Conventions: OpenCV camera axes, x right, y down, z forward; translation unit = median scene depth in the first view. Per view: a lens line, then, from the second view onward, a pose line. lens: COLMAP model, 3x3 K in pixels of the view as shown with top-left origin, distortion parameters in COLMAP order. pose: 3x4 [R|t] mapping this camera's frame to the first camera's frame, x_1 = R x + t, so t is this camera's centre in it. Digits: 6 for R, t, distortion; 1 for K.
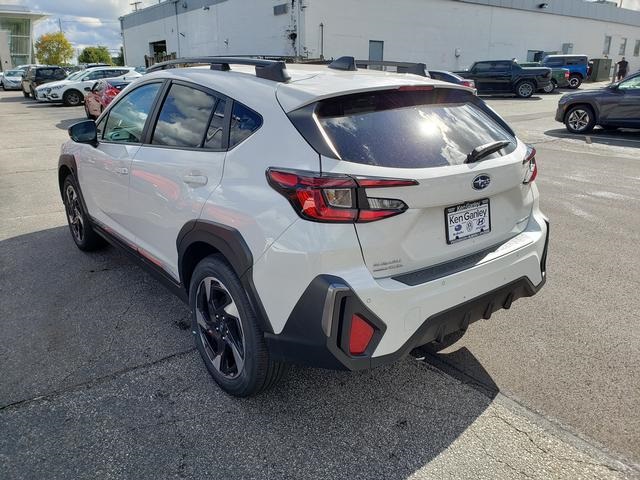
lens RADIAL K [[484.5, 0, 310.9], [0, 484.5, 240.5], [0, 0, 1]] dist [0.085292, -0.101247]
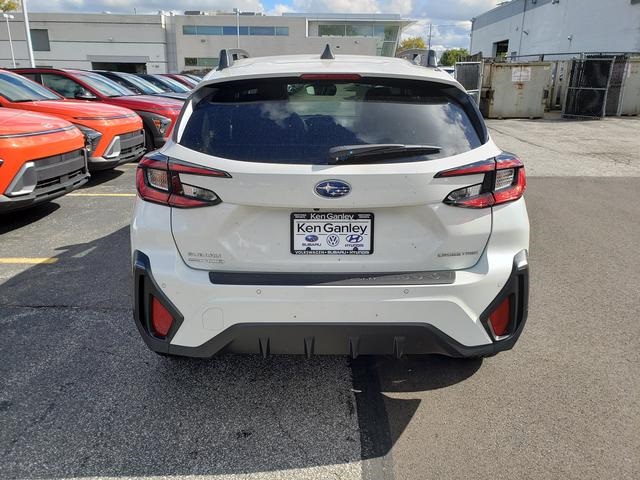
lens RADIAL K [[484.5, 0, 310.9], [0, 484.5, 240.5], [0, 0, 1]] dist [0.085292, -0.101247]
pose [[0.802101, 0.195429, -0.564306, 0.776410], [-0.196129, 0.978730, 0.060174, -0.072938], [0.564063, 0.062411, 0.823370, 0.288556]]
